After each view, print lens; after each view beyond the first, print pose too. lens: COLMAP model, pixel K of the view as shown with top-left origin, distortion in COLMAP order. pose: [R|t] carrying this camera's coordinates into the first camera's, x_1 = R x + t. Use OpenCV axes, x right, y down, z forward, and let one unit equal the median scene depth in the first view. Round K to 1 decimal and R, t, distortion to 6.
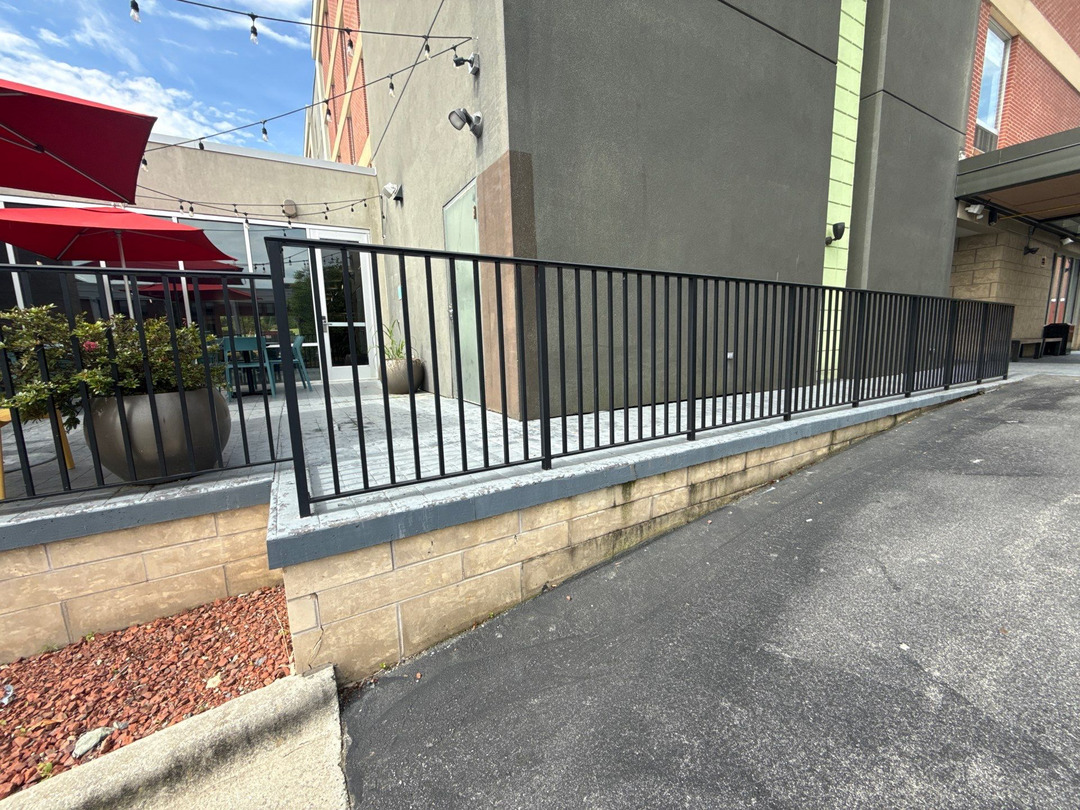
lens RADIAL K [[429.2, 0, 540.8], [0, 429.2, 404.4], [0, 0, 1]] dist [-0.000392, -0.000122]
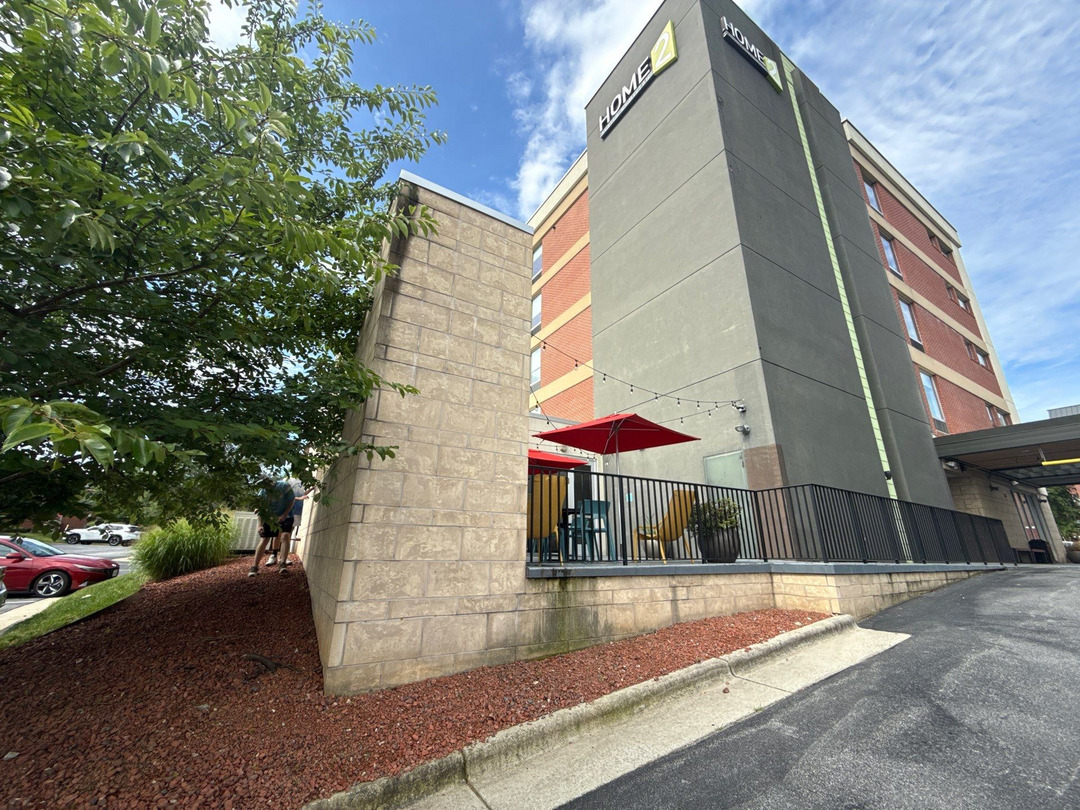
lens RADIAL K [[429.2, 0, 540.8], [0, 429.2, 404.4], [0, 0, 1]] dist [-0.000392, -0.000122]
pose [[0.998760, 0.047513, 0.014866, -0.667342], [-0.035297, 0.886389, -0.461594, 0.182132], [-0.035109, 0.460497, 0.886967, -0.573397]]
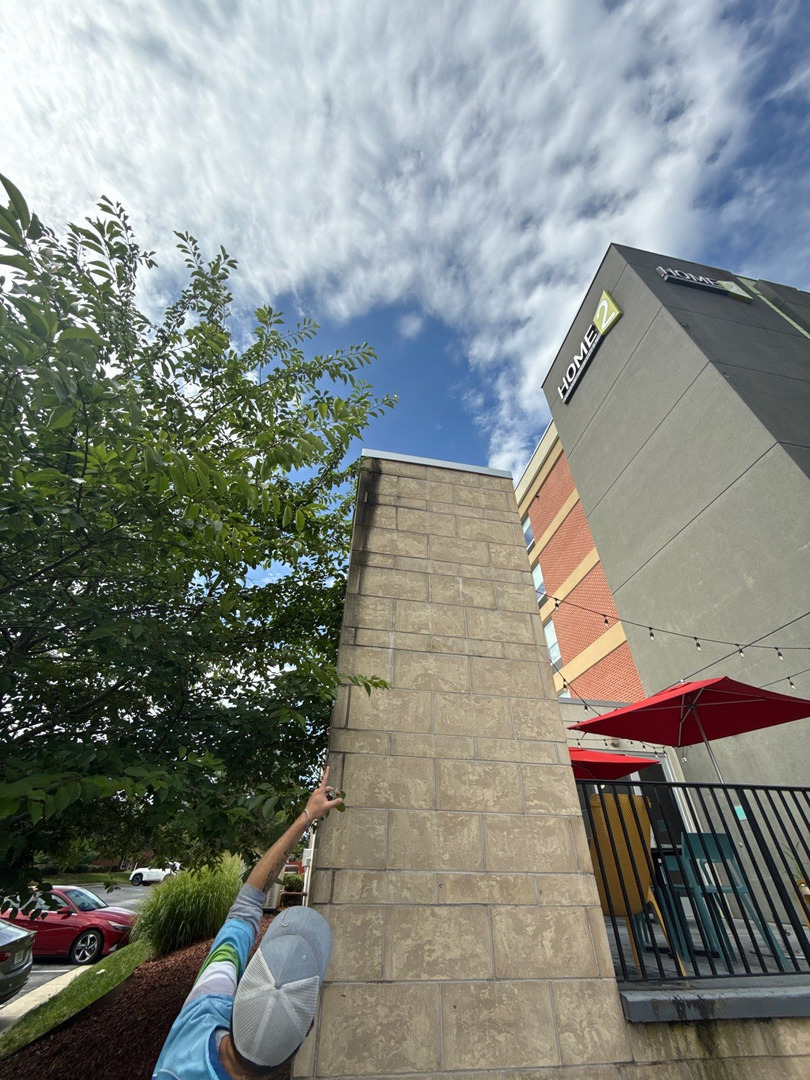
lens RADIAL K [[428.9, 0, 405.8], [0, 428.9, 539.6], [0, 0, 1]] dist [-0.000687, 0.000092]
pose [[0.944064, -0.175130, -0.279416, -0.670148], [-0.086906, 0.685237, -0.723116, 0.122942], [0.318106, 0.706951, 0.631688, -0.441338]]
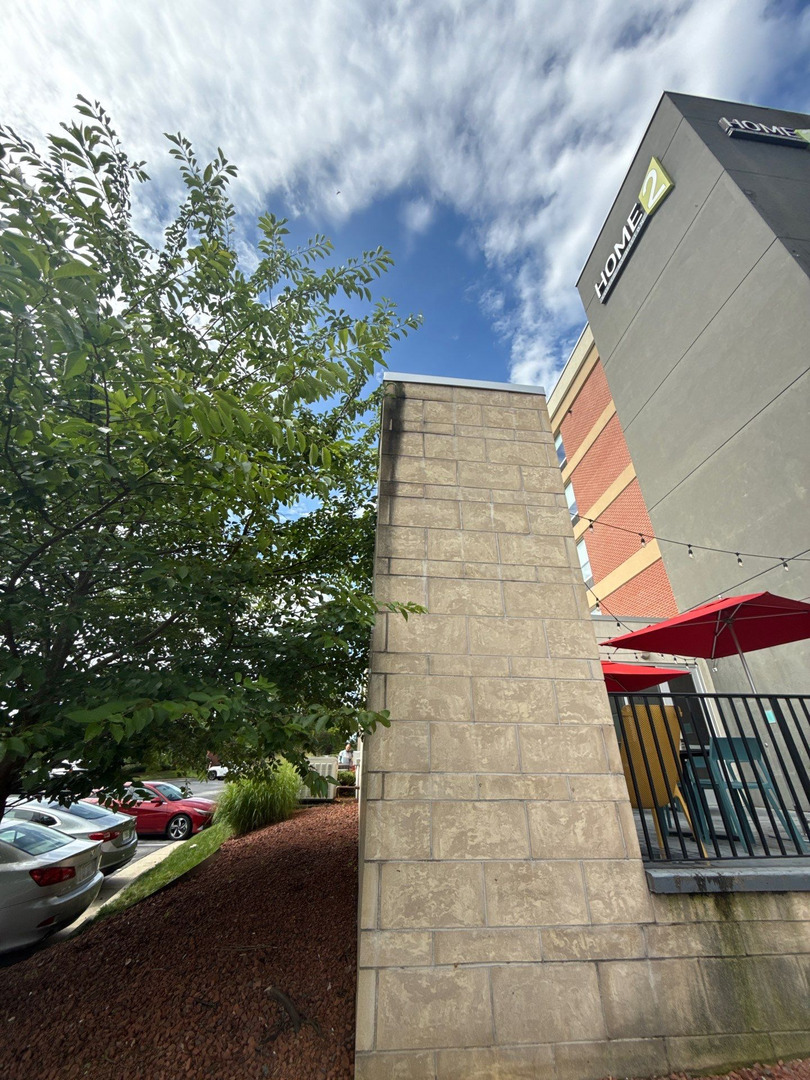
lens RADIAL K [[429.2, 0, 406.0], [0, 429.2, 539.9], [0, 0, 1]] dist [-0.000392, -0.000122]
pose [[0.914972, -0.164532, -0.368450, -0.673253], [-0.093242, 0.802177, -0.589761, 0.118102], [0.392597, 0.573970, 0.718628, -0.441324]]
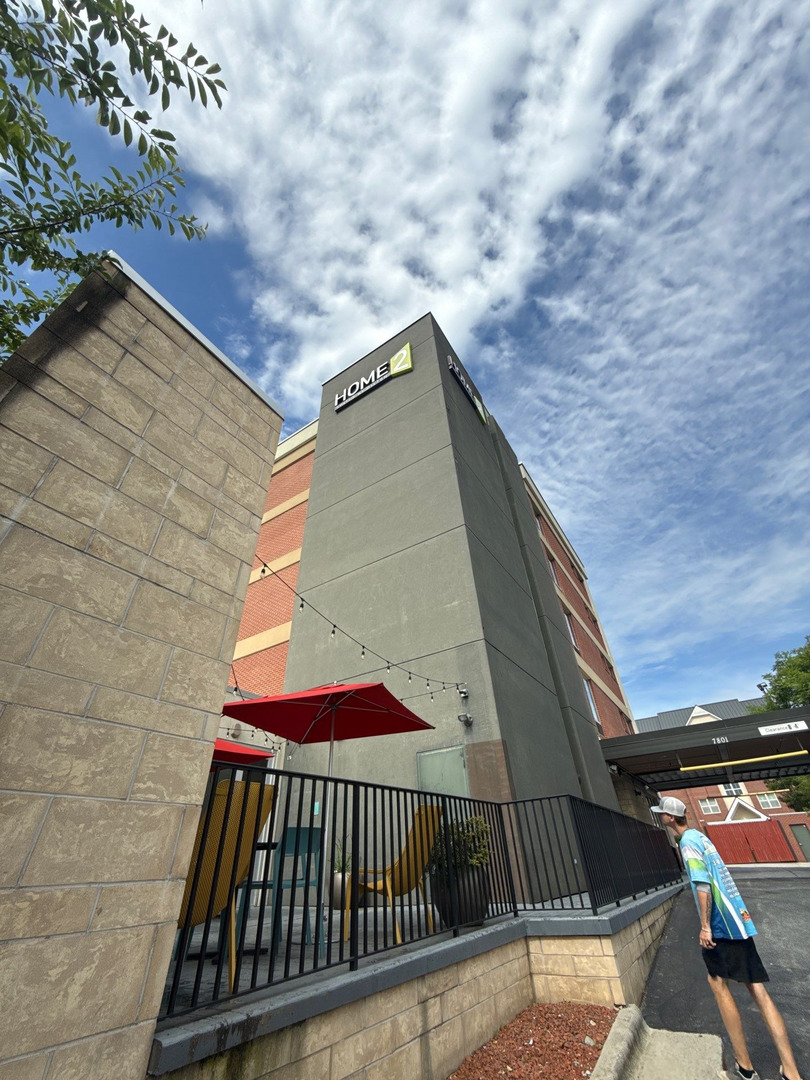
lens RADIAL K [[429.2, 0, 406.0], [0, 429.2, 539.9], [0, 0, 1]] dist [-0.000392, -0.000122]
pose [[0.892936, 0.265433, 0.363607, -0.703072], [0.084946, 0.693834, -0.715108, 0.100221], [-0.442096, 0.669433, 0.597002, -0.344260]]
